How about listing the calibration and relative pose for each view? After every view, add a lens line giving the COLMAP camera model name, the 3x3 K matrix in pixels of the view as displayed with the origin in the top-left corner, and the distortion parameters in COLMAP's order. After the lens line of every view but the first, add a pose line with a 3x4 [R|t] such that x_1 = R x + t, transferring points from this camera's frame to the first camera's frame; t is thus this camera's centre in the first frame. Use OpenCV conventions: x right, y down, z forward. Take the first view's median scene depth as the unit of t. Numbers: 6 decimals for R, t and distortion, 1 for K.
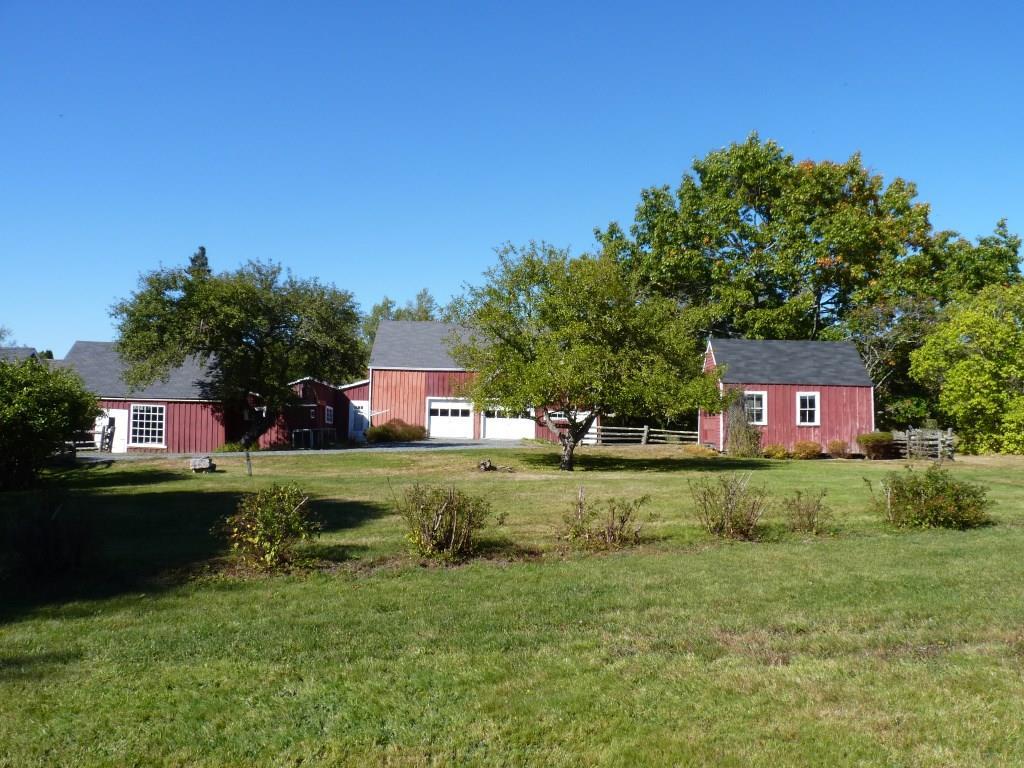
lens RADIAL K [[821.2, 0, 511.1], [0, 821.2, 389.5], [0, 0, 1]] dist [-0.023650, 0.007287]
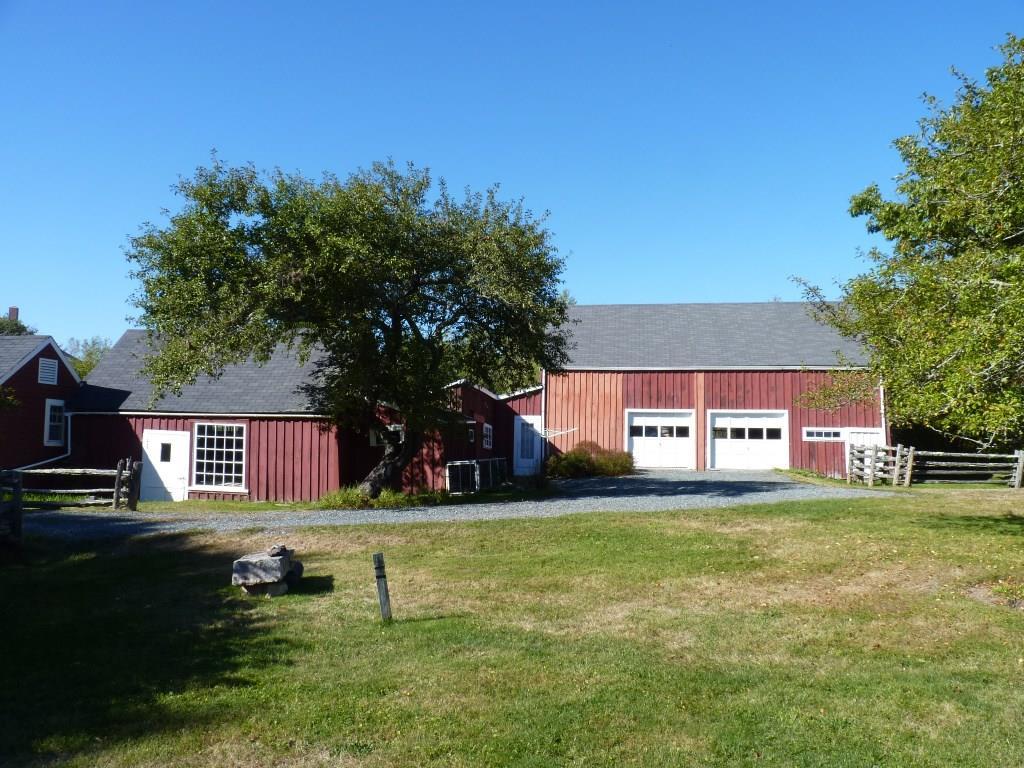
lens RADIAL K [[821.2, 0, 506.8], [0, 821.2, 394.0], [0, 0, 1]] dist [-0.023650, 0.007287]
pose [[0.989090, -0.014479, -0.146599, -0.135535], [0.012049, 0.999775, -0.017450, 0.010061], [0.146819, 0.015493, 0.989042, 0.413746]]
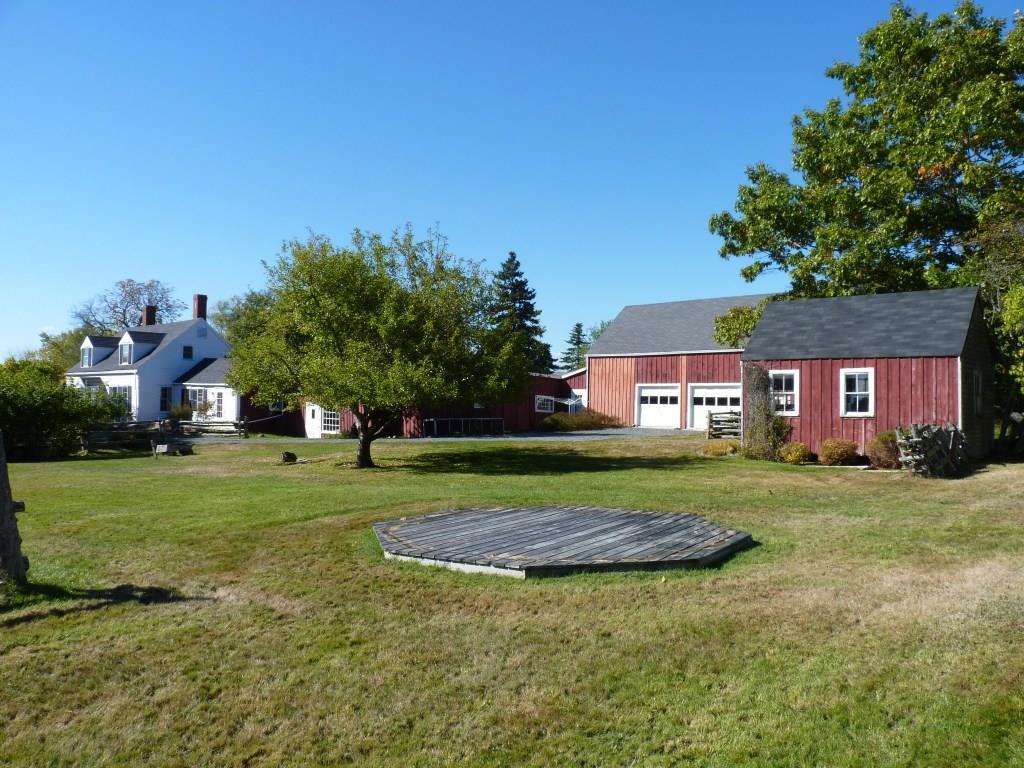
lens RADIAL K [[821.2, 0, 509.6], [0, 821.2, 383.6], [0, 0, 1]] dist [-0.023650, 0.007287]
pose [[0.749158, -0.025966, -0.661882, 0.559544], [0.034148, 0.999417, -0.000557, 0.005791], [0.661510, -0.022184, 0.749608, 0.264482]]
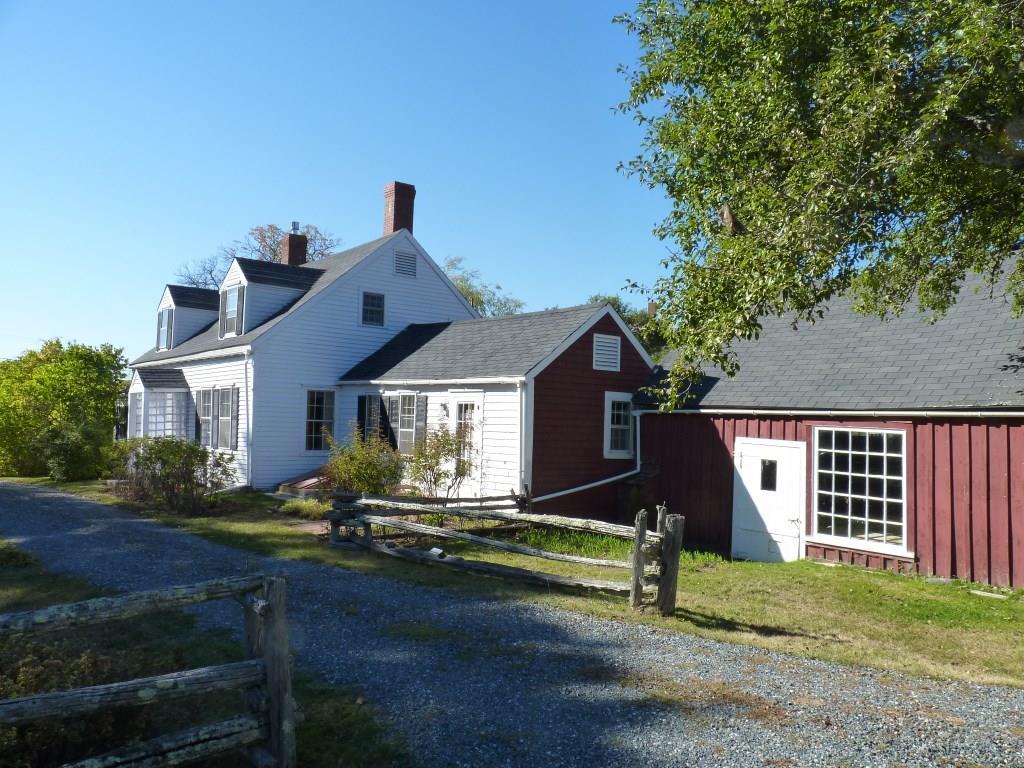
lens RADIAL K [[821.2, 0, 510.0], [0, 821.2, 392.7], [0, 0, 1]] dist [-0.023650, 0.007287]
pose [[0.617836, -0.034022, -0.785570, -0.260111], [0.023416, 0.999416, -0.024867, 0.008906], [0.785958, -0.003031, 0.618272, 0.666020]]
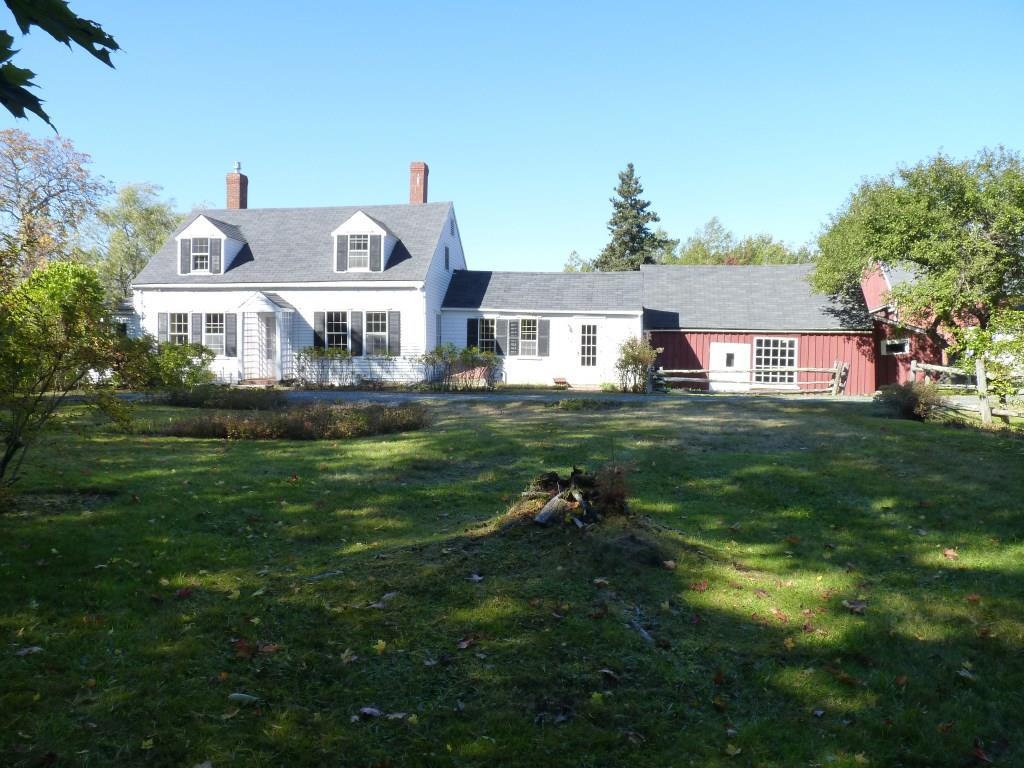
lens RADIAL K [[821.2, 0, 513.5], [0, 821.2, 383.6], [0, 0, 1]] dist [-0.023650, 0.007287]
pose [[0.984782, -0.003371, -0.173763, -0.561438], [0.015187, 0.997656, 0.066717, 0.005735], [0.173131, -0.068341, 0.982525, 0.133895]]
